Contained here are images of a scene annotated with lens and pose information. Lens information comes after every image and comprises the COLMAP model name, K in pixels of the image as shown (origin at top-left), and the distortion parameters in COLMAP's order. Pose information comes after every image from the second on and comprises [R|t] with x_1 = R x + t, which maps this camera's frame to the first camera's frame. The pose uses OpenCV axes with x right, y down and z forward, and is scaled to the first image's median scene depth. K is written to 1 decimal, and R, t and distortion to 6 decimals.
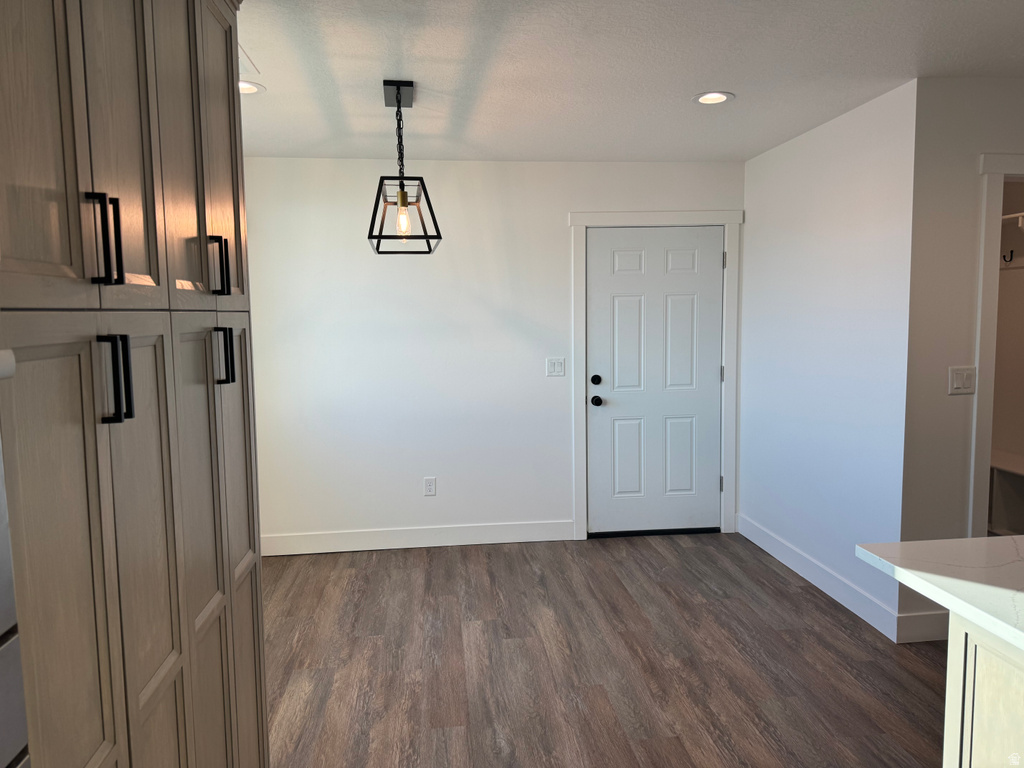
lens RADIAL K [[703.8, 0, 512.0], [0, 703.8, 384.0], [0, 0, 1]] dist [0.039868, -0.001336]
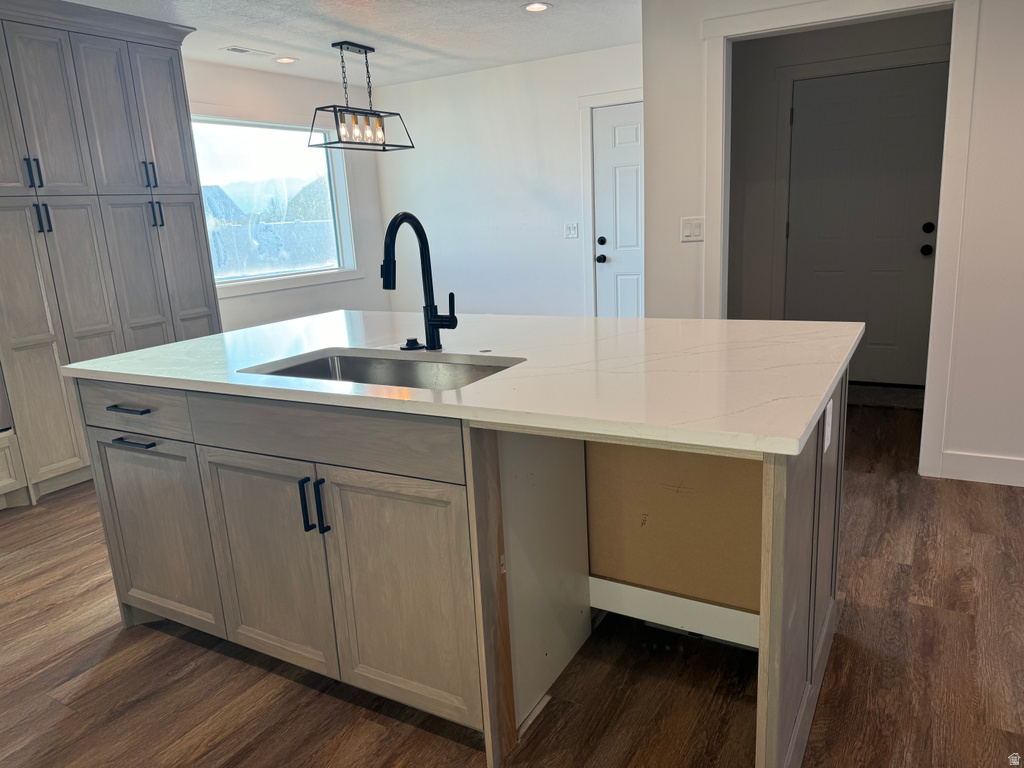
lens RADIAL K [[722.0, 0, 515.5], [0, 722.0, 378.7], [0, 0, 1]] dist [0.116126, -0.159897]
pose [[0.801370, 0.103726, -0.589107, 0.773071], [-0.015311, 0.988085, 0.153149, 0.040080], [0.597973, -0.113709, 0.793409, -0.101536]]
